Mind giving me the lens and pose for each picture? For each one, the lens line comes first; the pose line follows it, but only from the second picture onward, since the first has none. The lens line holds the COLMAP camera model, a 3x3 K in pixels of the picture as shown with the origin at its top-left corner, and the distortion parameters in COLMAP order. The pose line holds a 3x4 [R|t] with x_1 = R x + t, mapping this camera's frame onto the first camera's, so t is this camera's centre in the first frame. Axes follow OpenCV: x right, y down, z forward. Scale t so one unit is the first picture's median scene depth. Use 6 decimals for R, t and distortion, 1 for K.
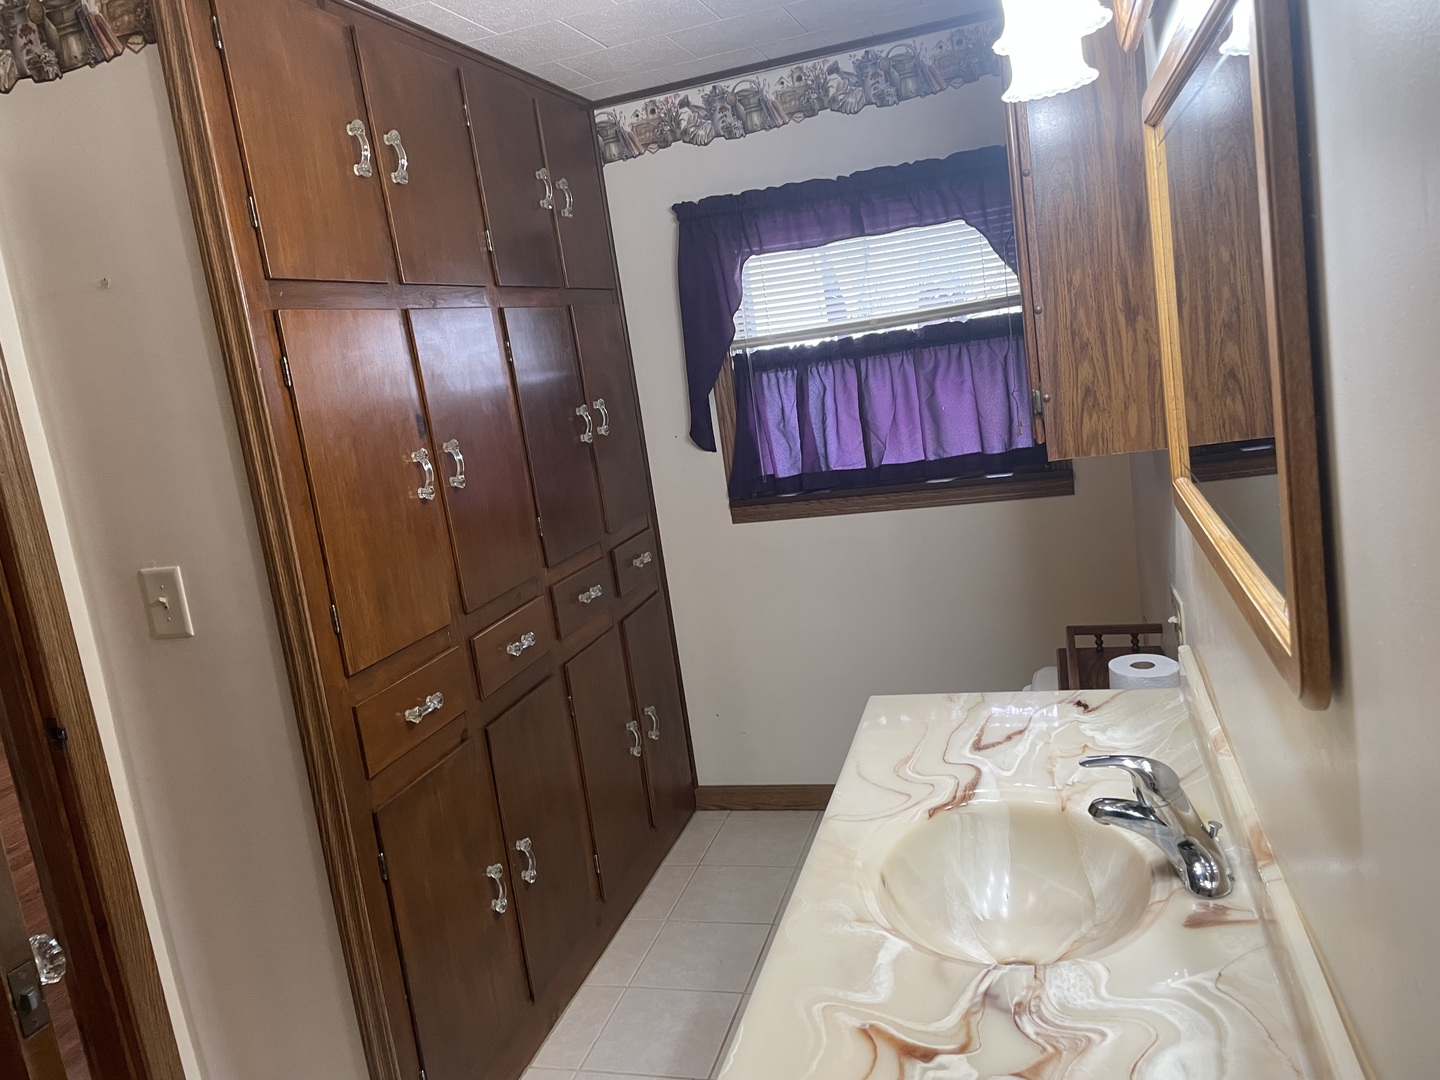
lens RADIAL K [[1094.6, 0, 718.4], [0, 1094.6, 536.2], [0, 0, 1]] dist [0.076644, -0.053594]
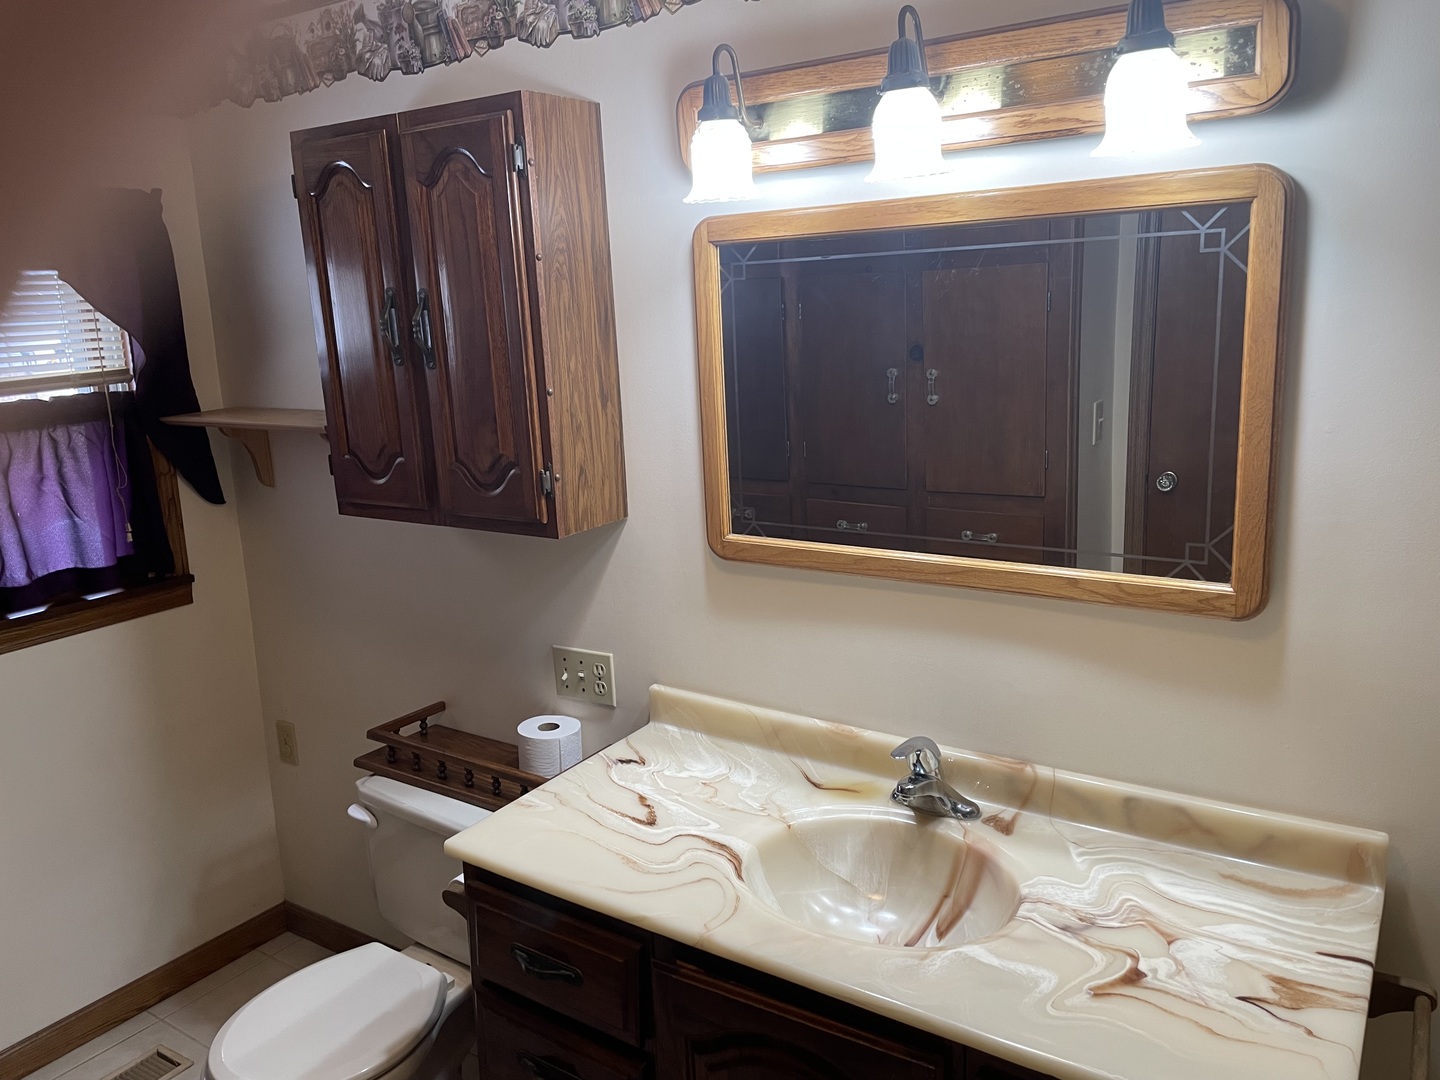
lens RADIAL K [[1094.6, 0, 719.2], [0, 1094.6, 532.3], [0, 0, 1]] dist [0.076644, -0.053594]
pose [[0.290303, -0.078976, 0.953670, -0.653007], [0.167126, 0.985456, 0.030734, -0.084416], [-0.942228, 0.150461, 0.299280, 0.582353]]
